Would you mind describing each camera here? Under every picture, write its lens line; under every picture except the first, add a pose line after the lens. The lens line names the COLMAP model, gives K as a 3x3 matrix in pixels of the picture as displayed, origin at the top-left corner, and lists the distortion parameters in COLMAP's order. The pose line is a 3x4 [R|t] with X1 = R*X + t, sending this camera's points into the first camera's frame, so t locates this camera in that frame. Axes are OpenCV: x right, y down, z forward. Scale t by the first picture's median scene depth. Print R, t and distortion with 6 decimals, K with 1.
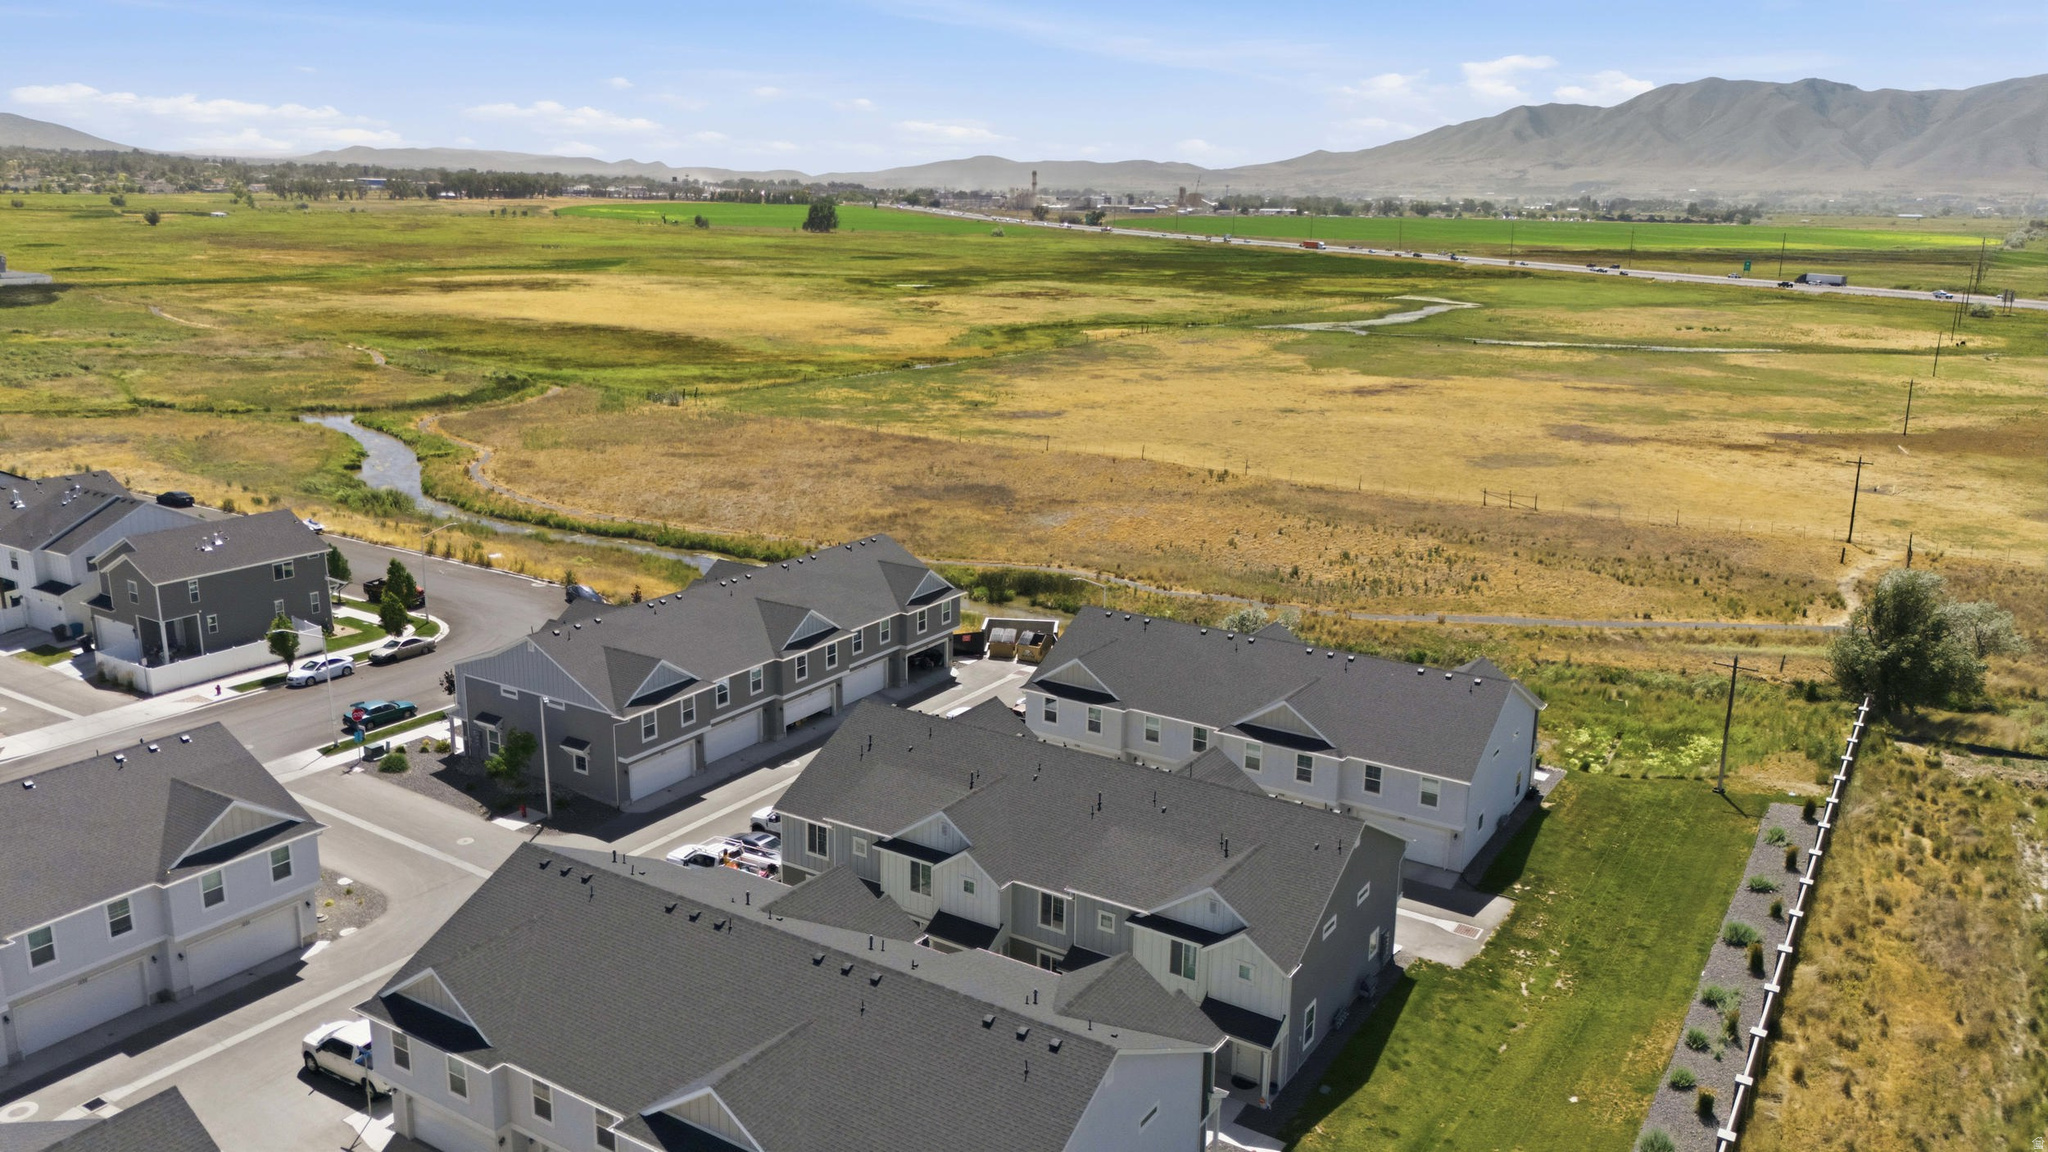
lens RADIAL K [[1503.3, 0, 1024.0], [0, 1503.3, 576.0], [0, 0, 1]] dist [0.084453, -0.092503]
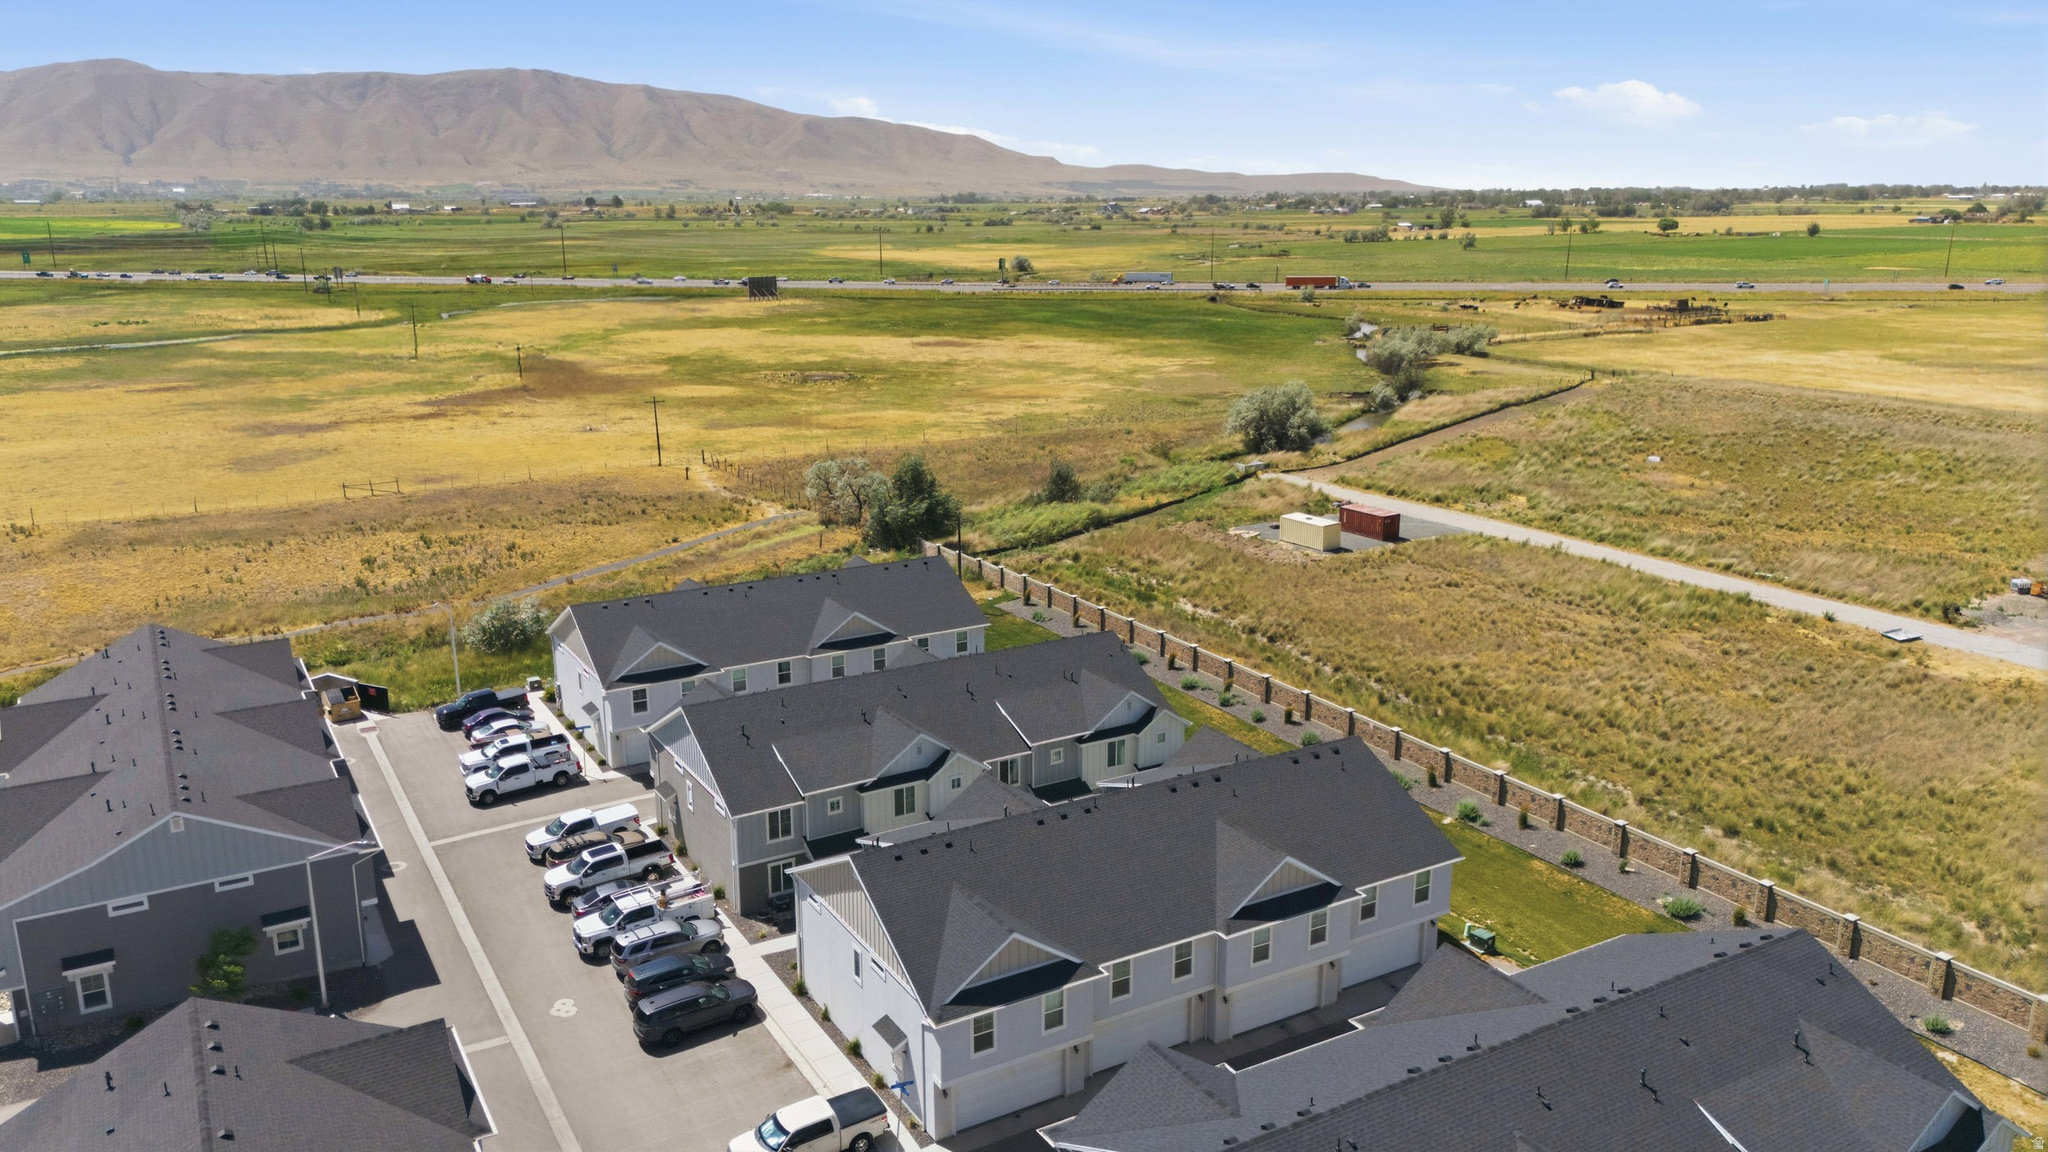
lens RADIAL K [[1507.0, 0, 1028.7], [0, 1507.0, 568.9], [0, 0, 1]] dist [0.079928, -0.092901]
pose [[0.451056, -0.232592, 0.861655, -0.358298], [0.228553, 0.963354, 0.140402, -0.039877], [-0.862735, 0.133605, 0.487686, 0.124315]]
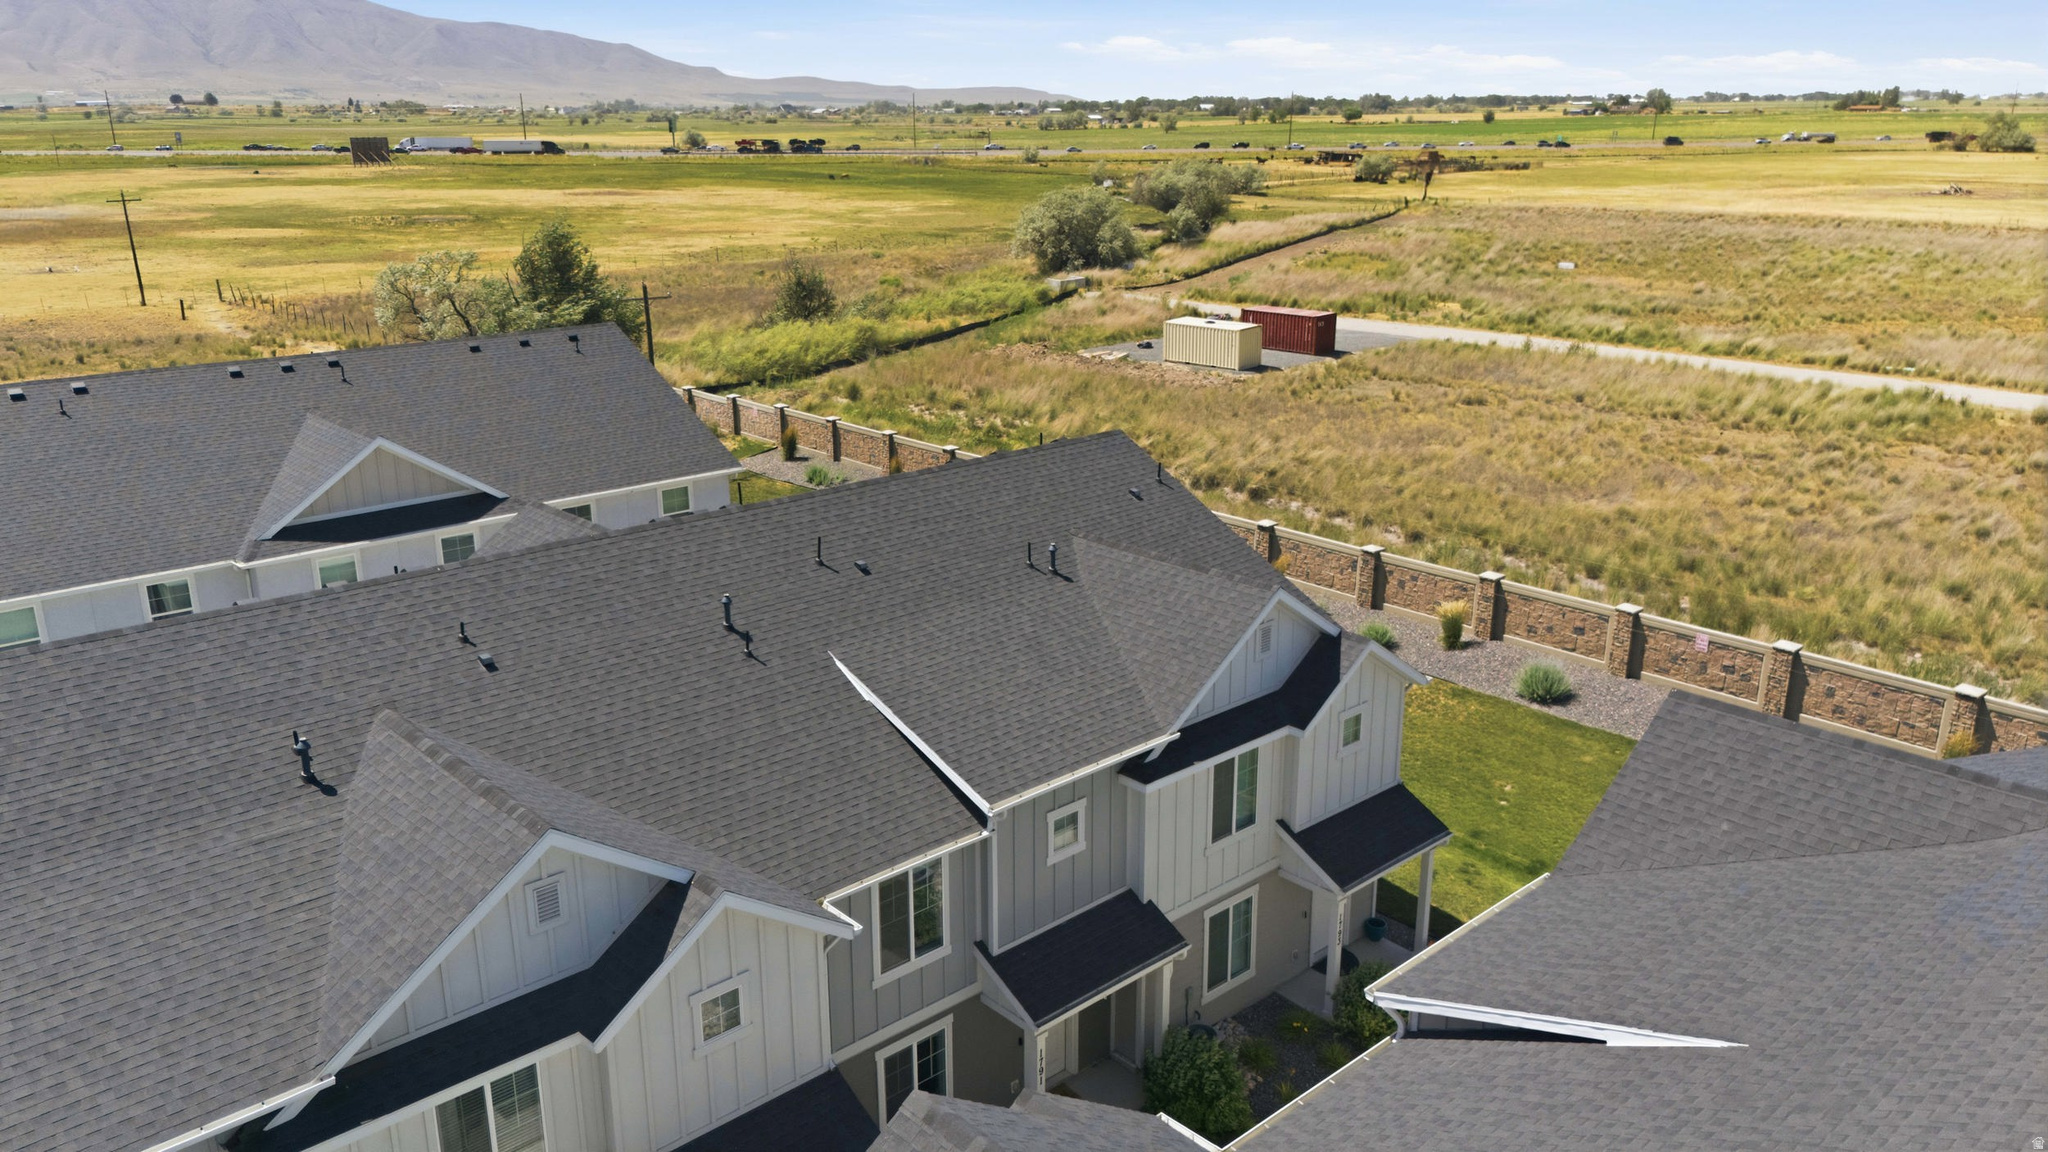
lens RADIAL K [[1508.6, 0, 1024.0], [0, 1508.6, 576.0], [0, 0, 1]] dist [0.077359, -0.093885]
pose [[0.259225, -0.301941, 0.917406, -0.093194], [0.246344, 0.939129, 0.239483, 0.026606], [-0.933872, 0.163917, 0.317827, 0.302164]]
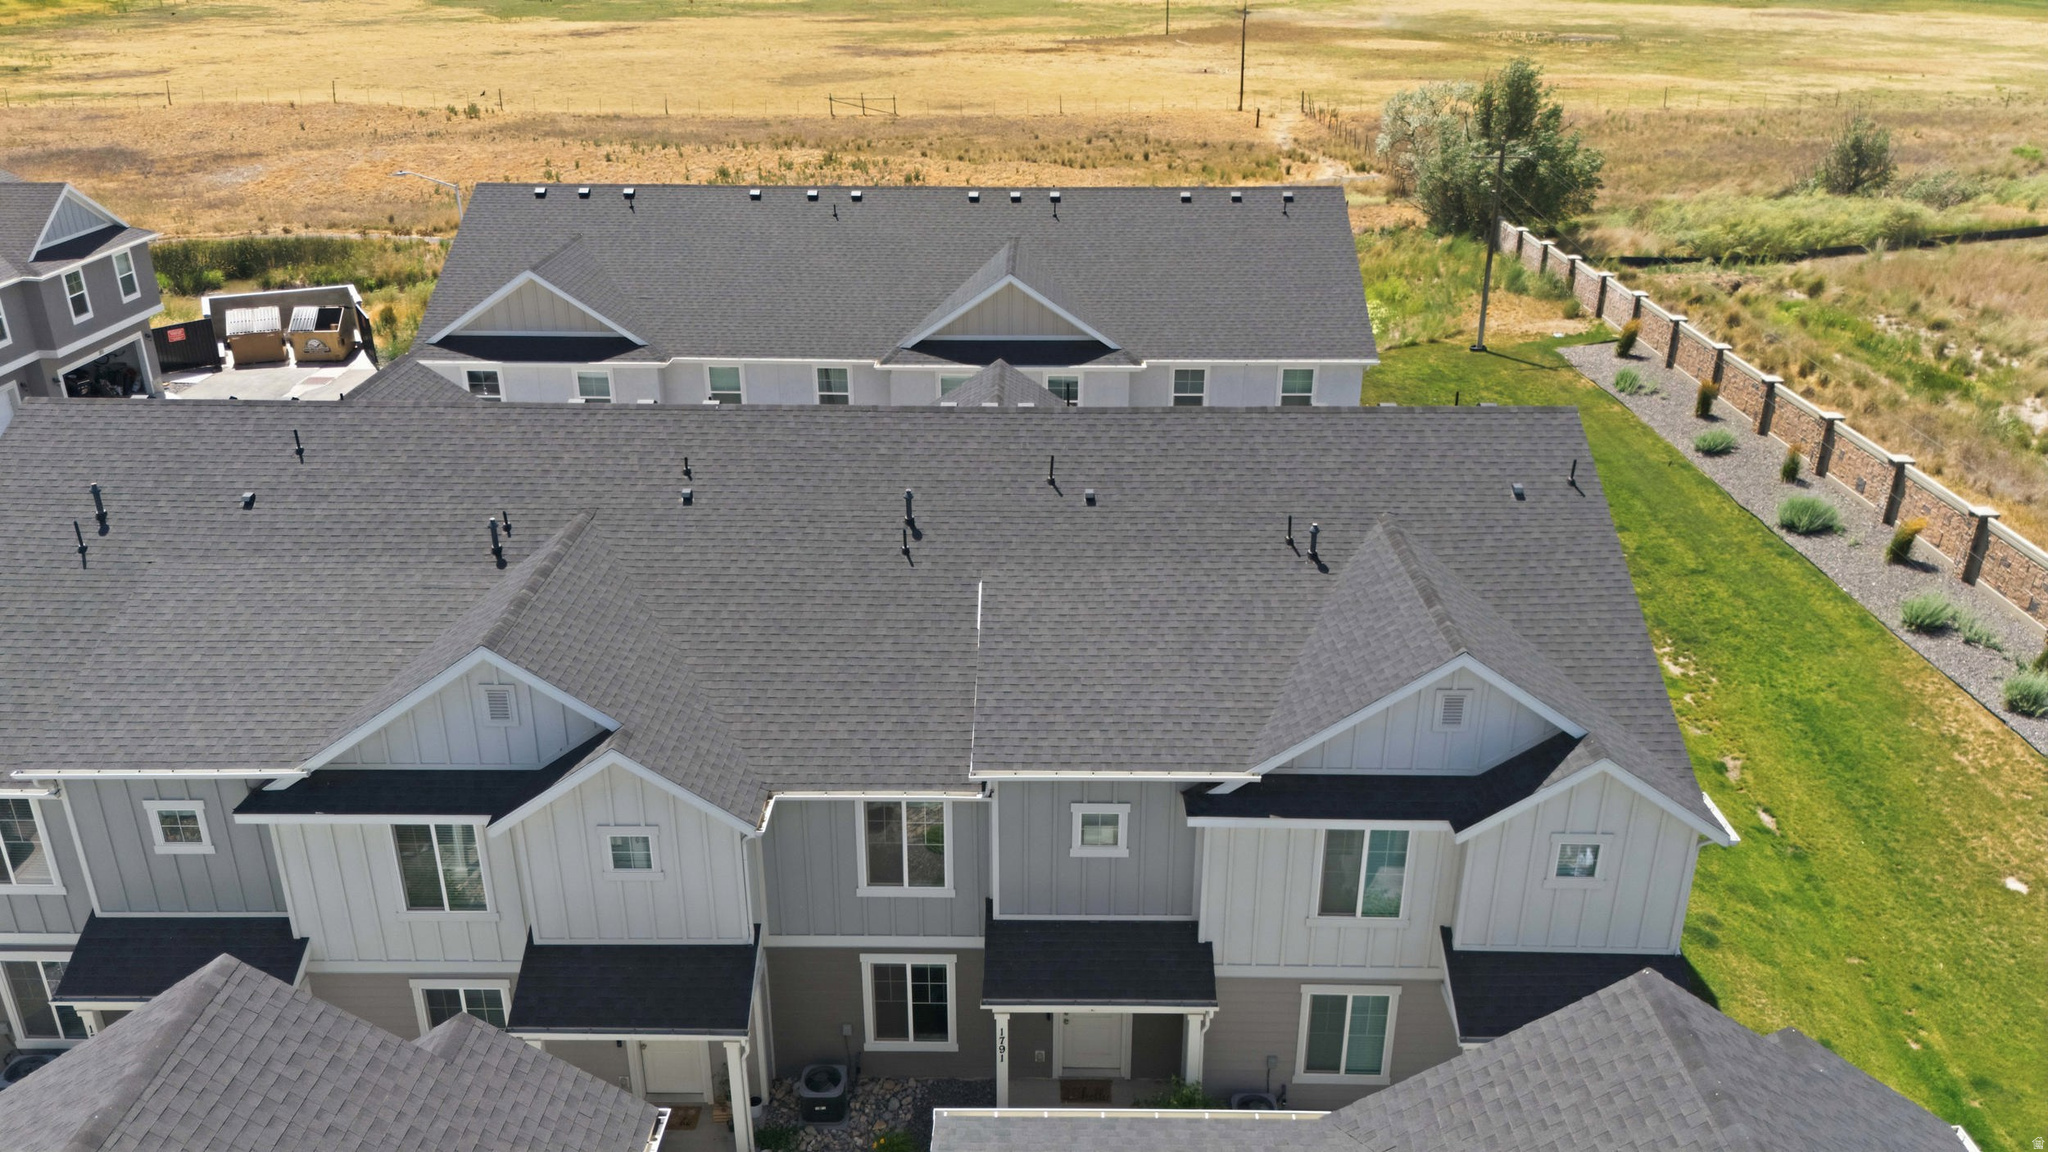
lens RADIAL K [[1503.3, 0, 1024.0], [0, 1503.3, 576.0], [0, 0, 1]] dist [0.084453, -0.092503]
pose [[0.849555, -0.225227, 0.477000, -0.037808], [0.141341, 0.968393, 0.205518, 0.034386], [-0.508211, -0.107180, 0.854537, 0.247919]]
